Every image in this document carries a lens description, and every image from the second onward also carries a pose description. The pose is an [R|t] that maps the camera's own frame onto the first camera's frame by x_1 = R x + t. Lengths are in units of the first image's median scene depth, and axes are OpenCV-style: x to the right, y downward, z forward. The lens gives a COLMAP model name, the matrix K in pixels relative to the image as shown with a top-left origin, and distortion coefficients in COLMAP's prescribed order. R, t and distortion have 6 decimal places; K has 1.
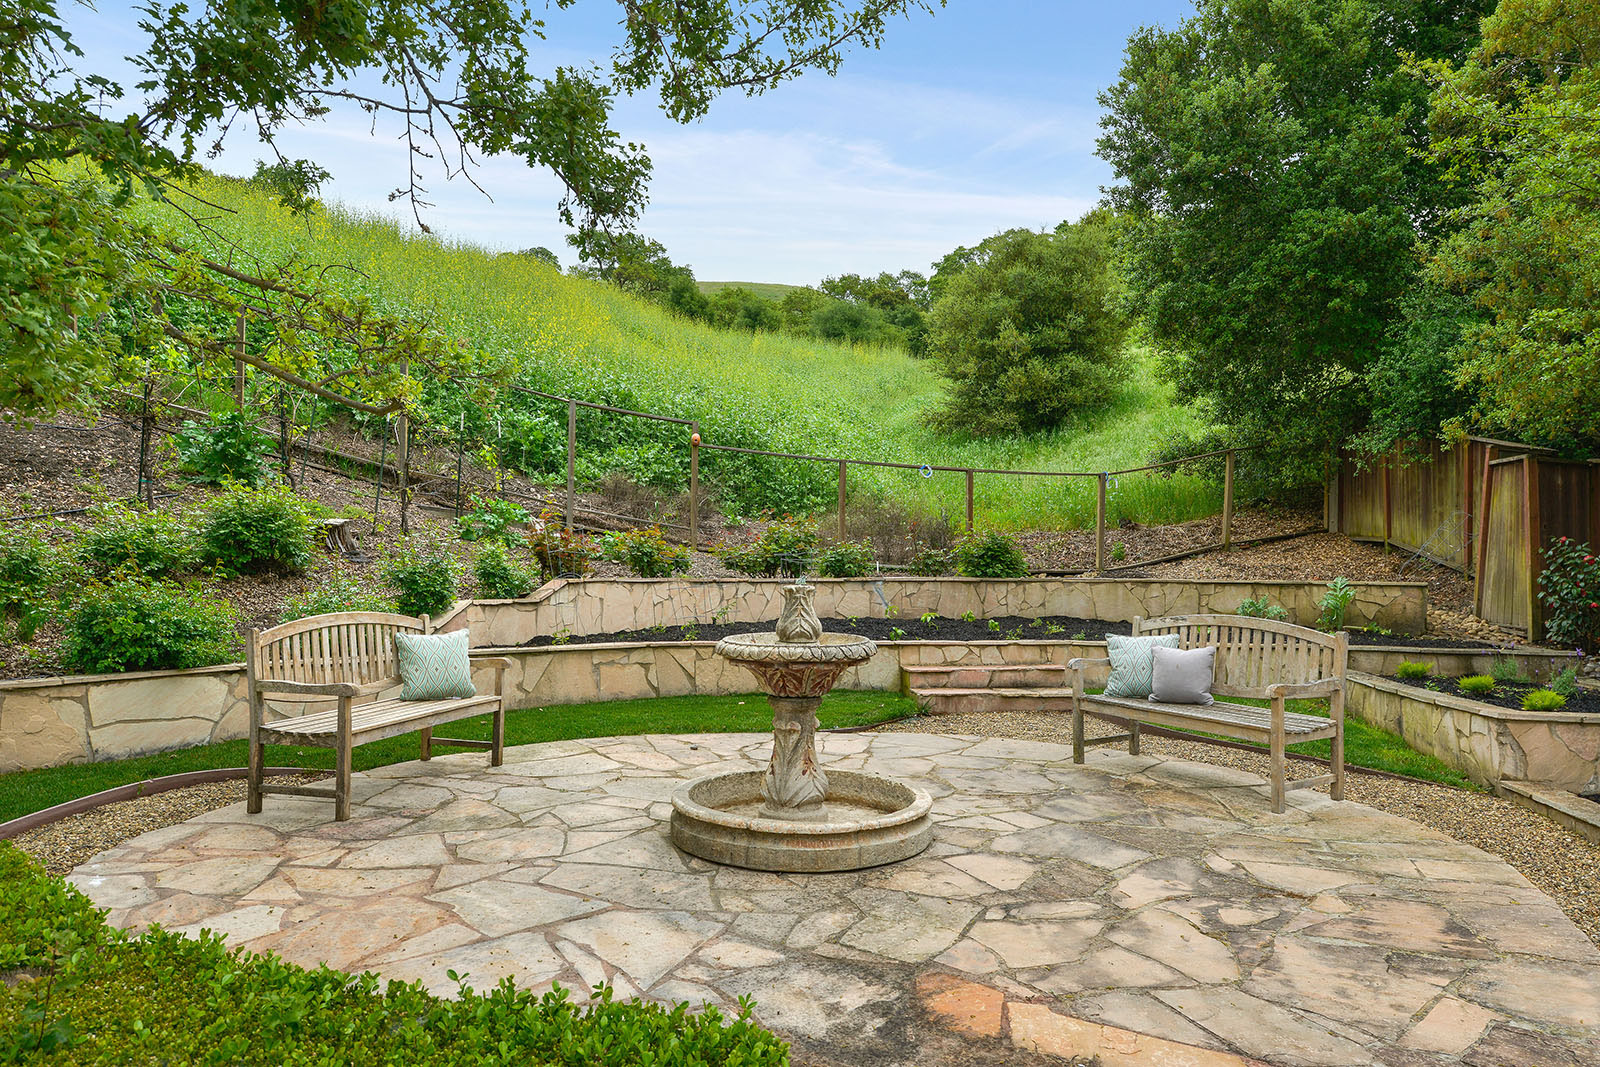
lens RADIAL K [[1040.7, 0, 800.0], [0, 1040.7, 533.5], [0, 0, 1]] dist [-0.000257, -0.000154]
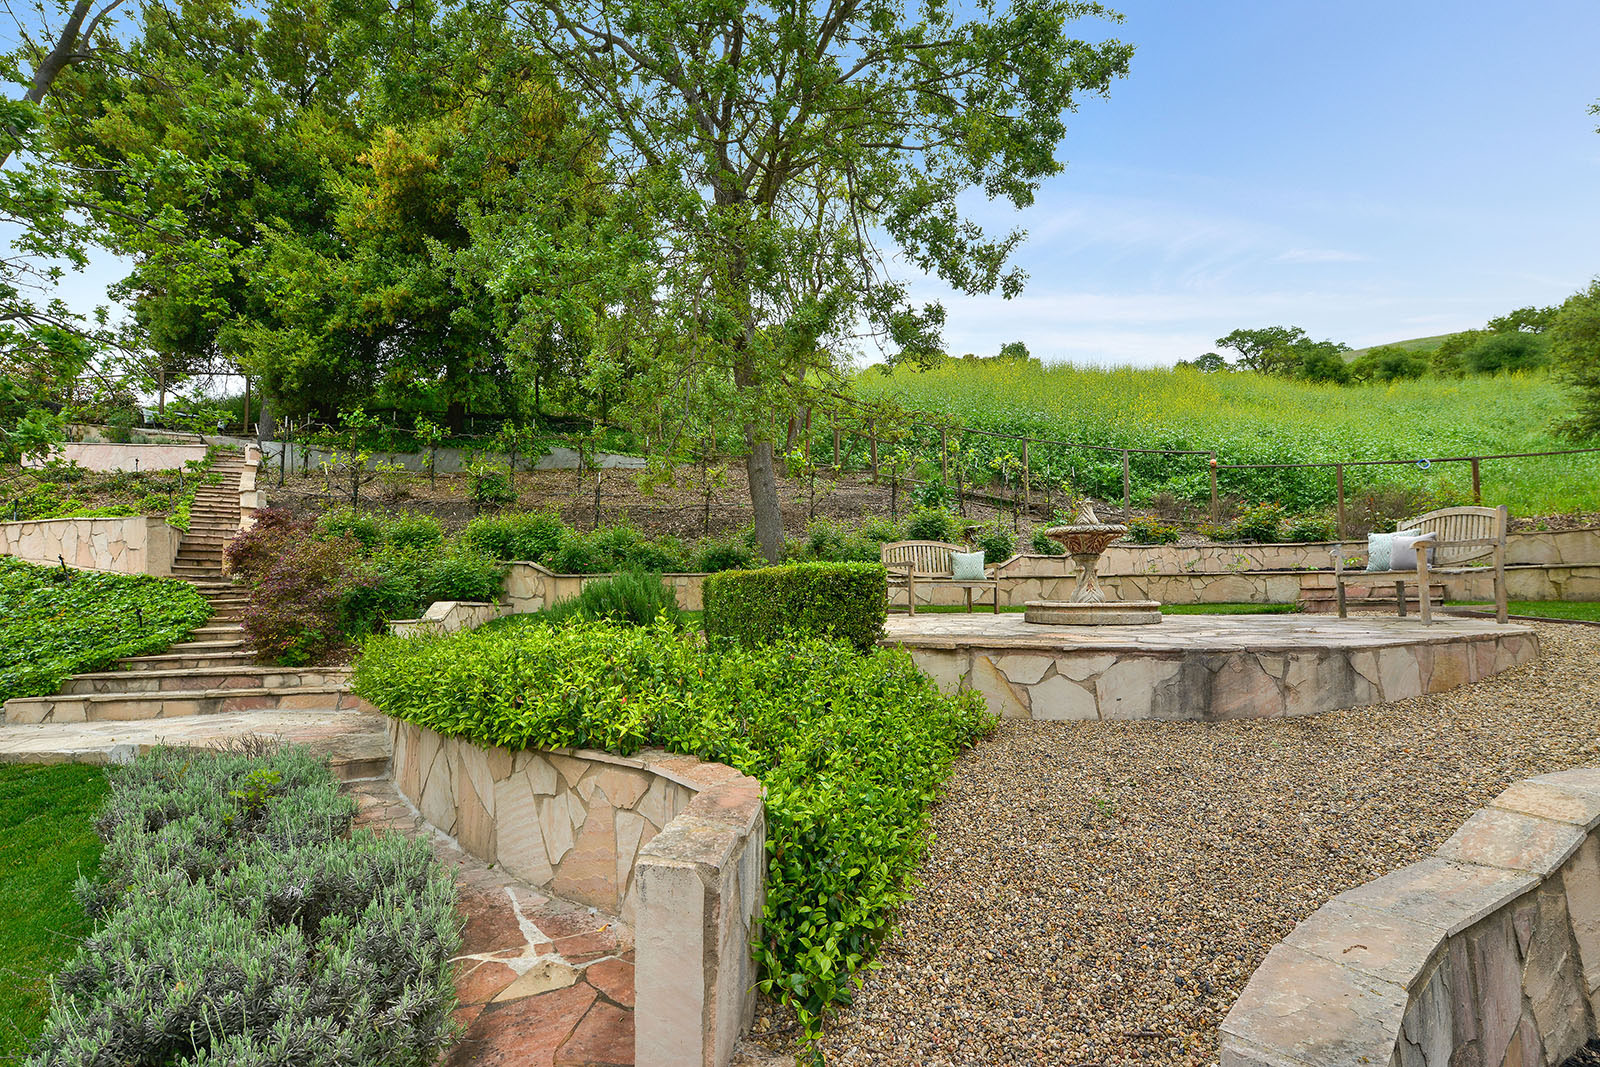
lens RADIAL K [[724.7, 0, 800.0], [0, 724.7, 533.5], [0, 0, 1]] dist [0.000898, 0.000053]
pose [[0.708833, -0.066857, -0.702201, 0.171191], [0.024560, 0.997234, -0.070156, 0.057150], [0.704949, 0.032483, 0.708514, -0.115809]]
